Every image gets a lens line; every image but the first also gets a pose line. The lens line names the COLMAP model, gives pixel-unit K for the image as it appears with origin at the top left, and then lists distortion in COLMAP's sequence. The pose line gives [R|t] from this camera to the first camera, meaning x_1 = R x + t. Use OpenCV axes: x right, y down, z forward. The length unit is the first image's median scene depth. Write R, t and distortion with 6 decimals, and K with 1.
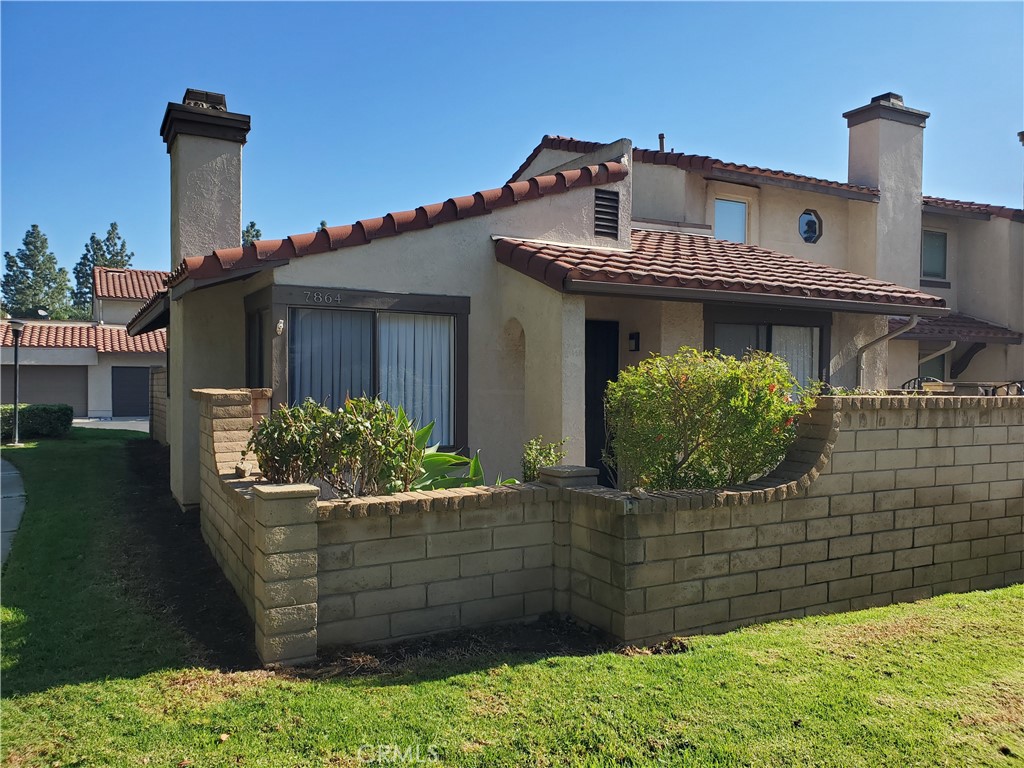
lens RADIAL K [[802.5, 0, 516.0], [0, 802.5, 392.3], [0, 0, 1]] dist [0.031674, -0.030747]
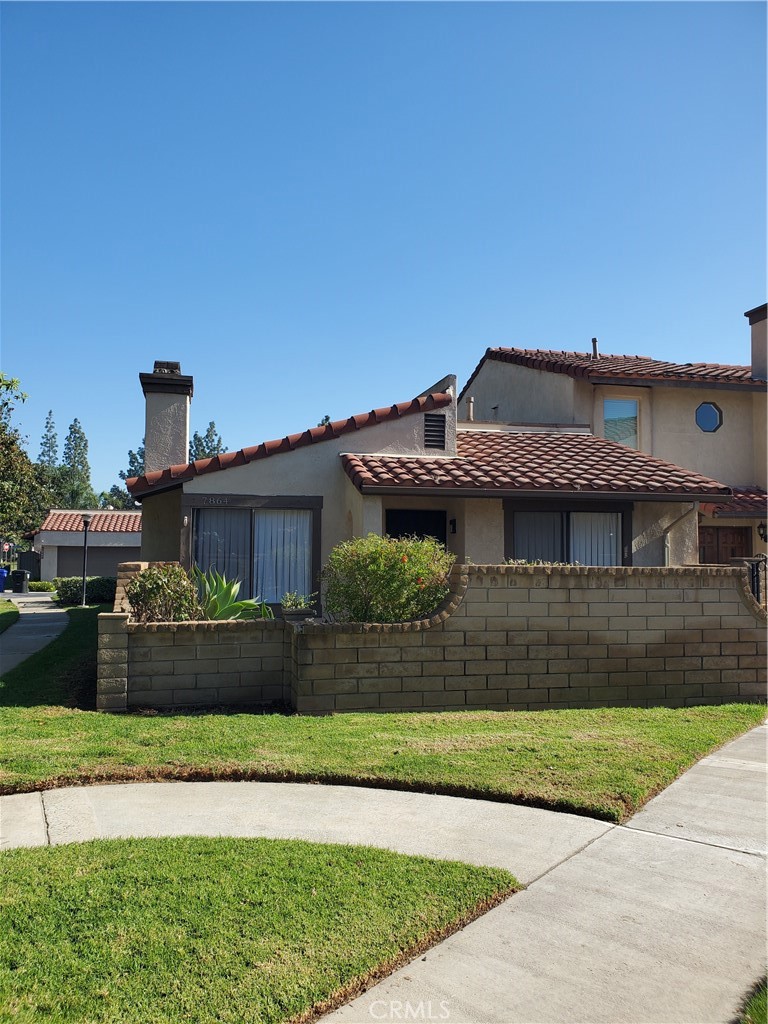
lens RADIAL K [[802.5, 0, 376.3], [0, 802.5, 505.7], [0, 0, 1]] dist [0.031674, -0.030747]
pose [[0.963533, -0.018848, -0.266925, 0.417140], [-0.003082, 0.996669, -0.081500, 0.011062], [0.267572, 0.079351, 0.960265, -0.329935]]
